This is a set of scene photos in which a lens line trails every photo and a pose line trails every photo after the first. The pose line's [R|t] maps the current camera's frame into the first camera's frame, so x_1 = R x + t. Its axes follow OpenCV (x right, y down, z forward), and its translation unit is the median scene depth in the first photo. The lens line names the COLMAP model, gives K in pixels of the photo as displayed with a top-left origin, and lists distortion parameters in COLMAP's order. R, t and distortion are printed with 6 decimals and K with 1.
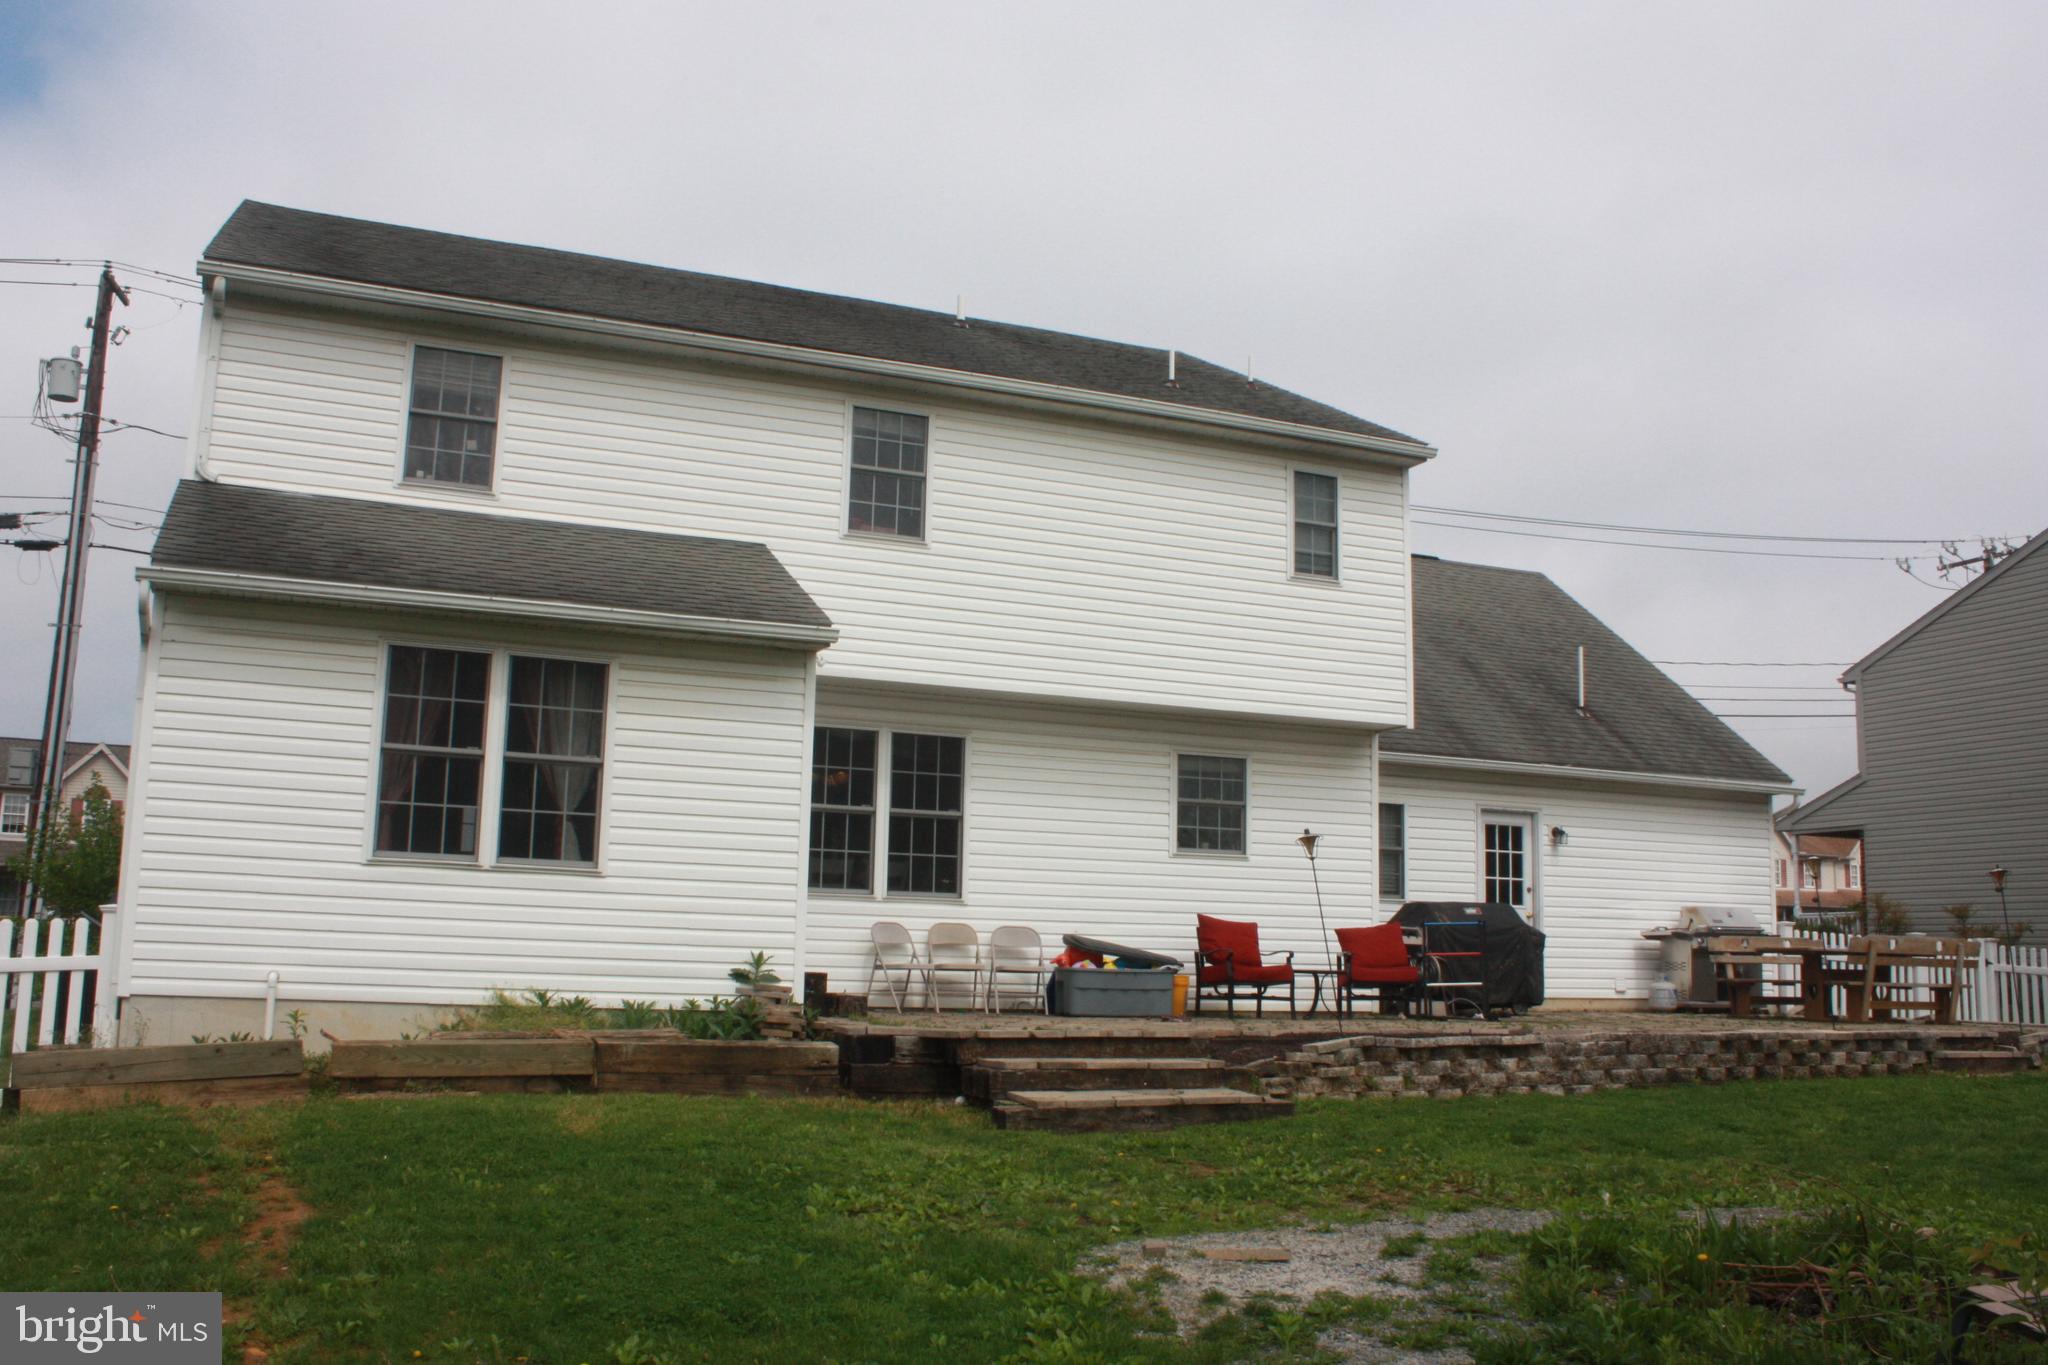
lens RADIAL K [[1752.3, 0, 1024.6], [0, 1752.3, 677.0], [0, 0, 1]] dist [-0.110791, 0.034055]
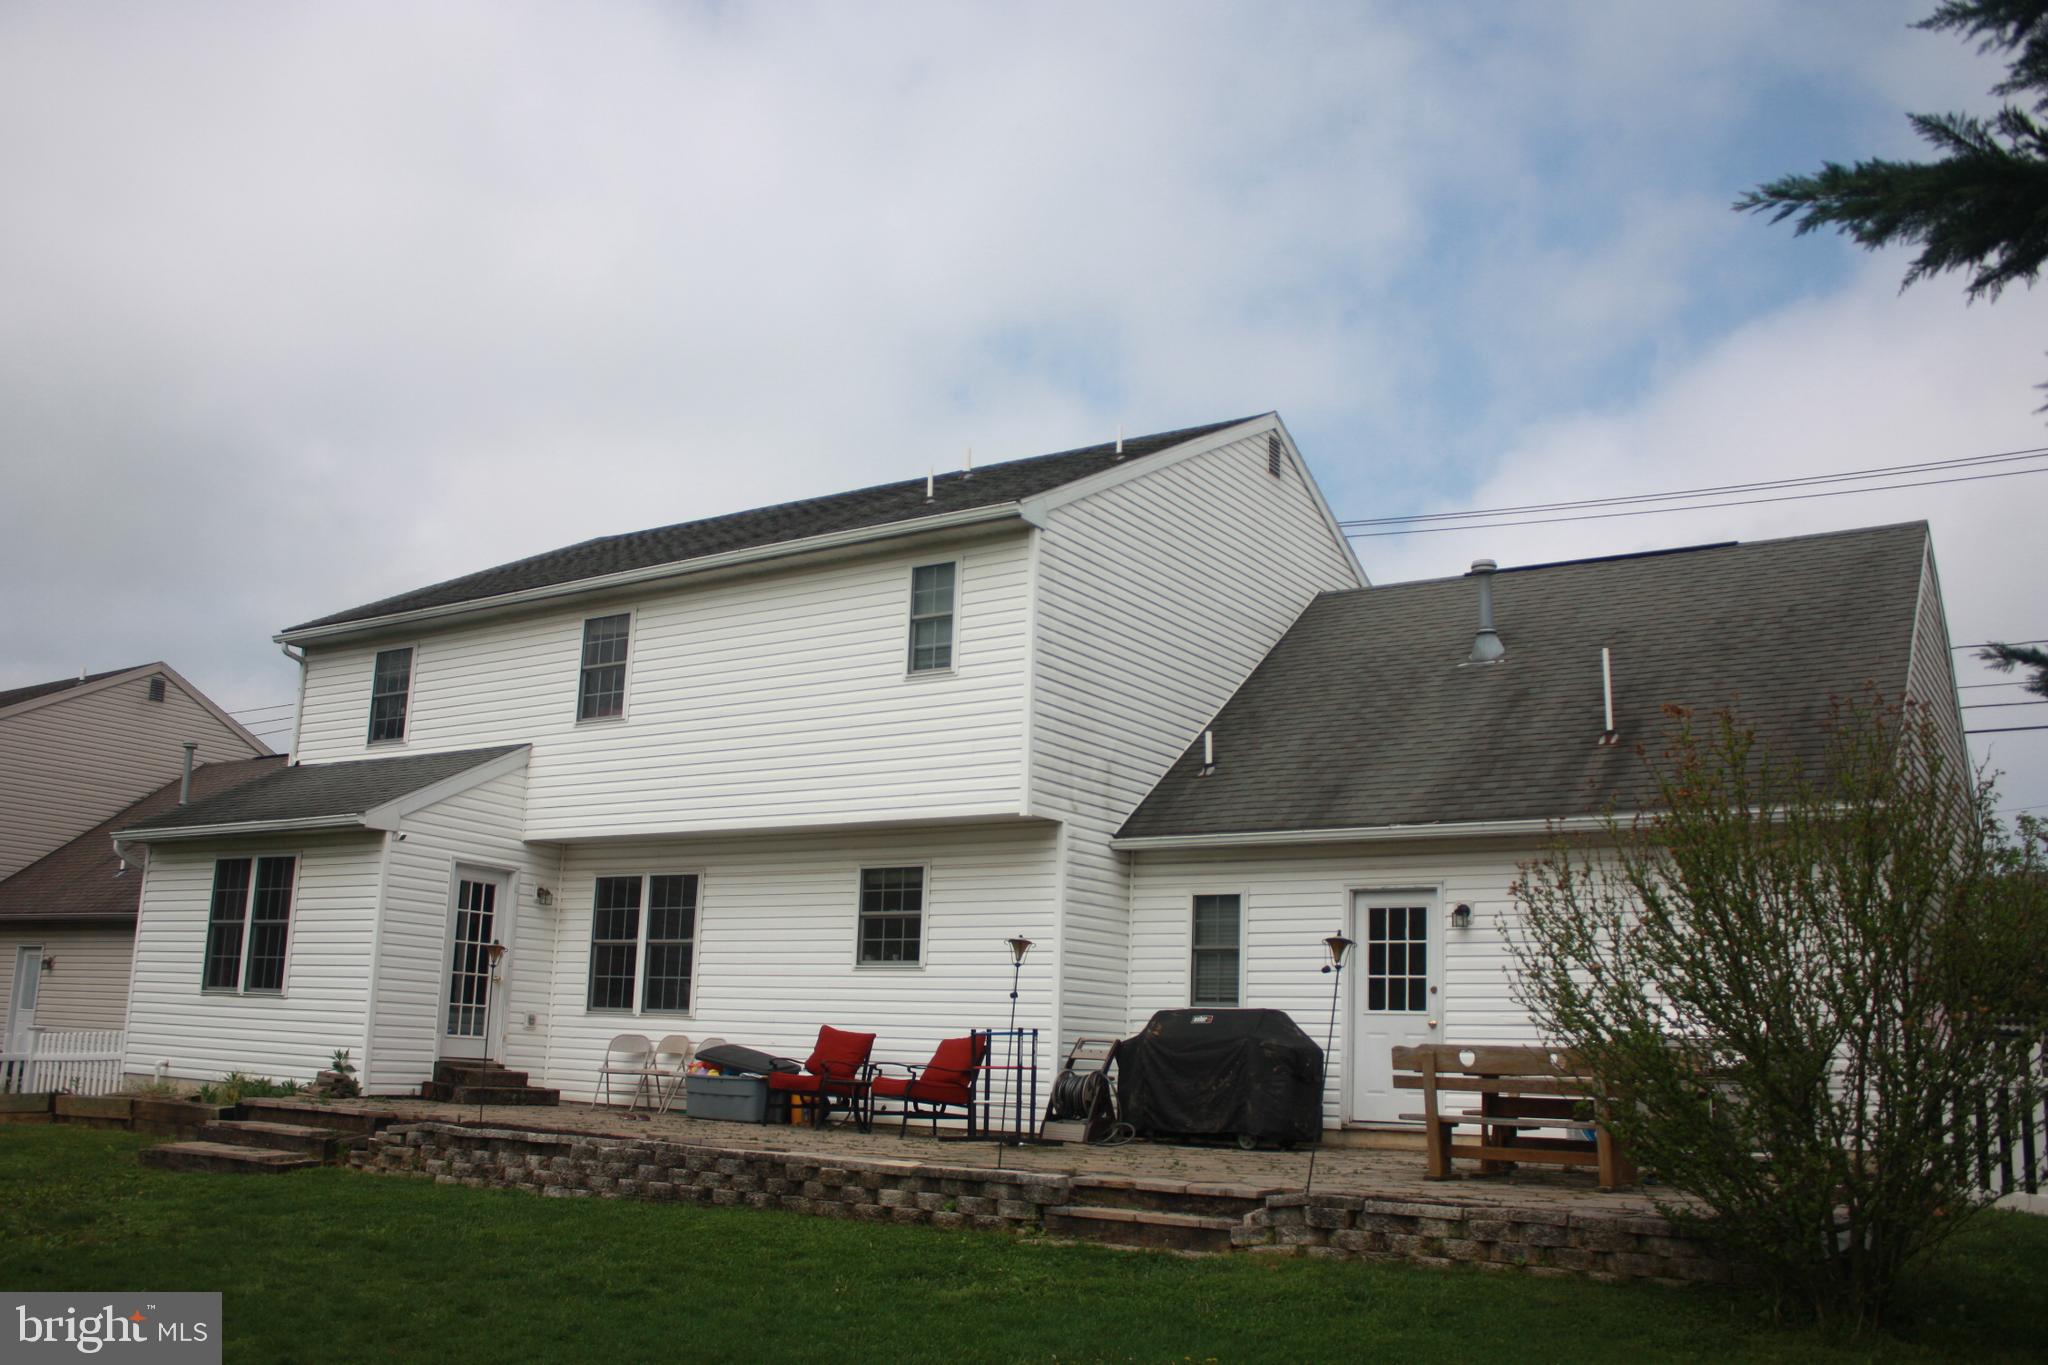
lens RADIAL K [[1752.3, 0, 1026.1], [0, 1752.3, 689.0], [0, 0, 1]] dist [-0.110791, 0.034055]
pose [[0.556030, -0.177787, -0.811925, 1.057040], [0.111591, 0.983979, -0.139041, 0.099842], [0.823637, -0.013293, 0.566961, 0.536882]]
